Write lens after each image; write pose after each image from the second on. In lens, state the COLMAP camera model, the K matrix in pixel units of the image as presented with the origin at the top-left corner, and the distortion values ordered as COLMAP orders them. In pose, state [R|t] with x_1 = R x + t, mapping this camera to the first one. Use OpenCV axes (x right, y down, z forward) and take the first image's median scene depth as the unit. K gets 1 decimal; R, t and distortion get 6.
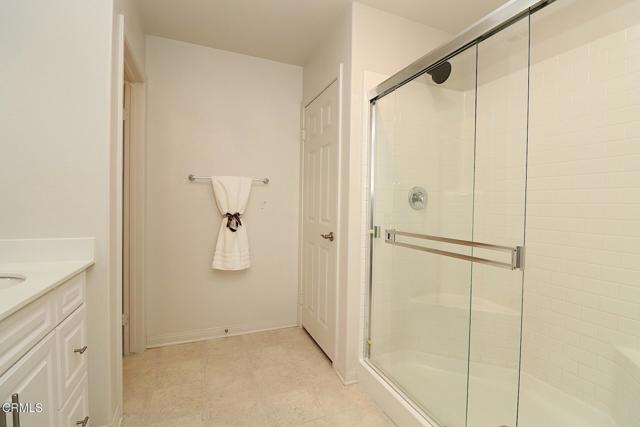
lens RADIAL K [[296.6, 0, 326.9], [0, 296.6, 211.3], [0, 0, 1]] dist [-0.003028, -0.010893]
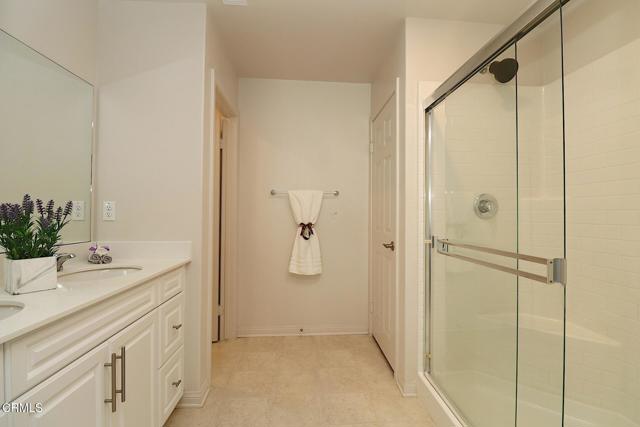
lens RADIAL K [[296.6, 0, 326.3], [0, 296.6, 210.4], [0, 0, 1]] dist [-0.003028, -0.010893]
pose [[0.947377, -0.015806, -0.319729, 0.126443], [0.003286, 0.999208, -0.039659, 0.003171], [0.320103, 0.036521, 0.946679, -0.035321]]
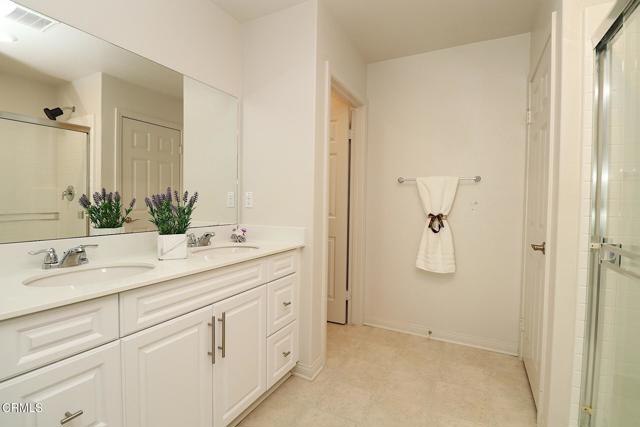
lens RADIAL K [[296.6, 0, 325.2], [0, 296.6, 210.1], [0, 0, 1]] dist [-0.003028, -0.010893]
pose [[0.637254, 0.011332, -0.770570, 0.233191], [-0.018945, 0.999820, -0.000964, 0.001291], [0.770421, 0.015213, 0.637354, 0.106619]]
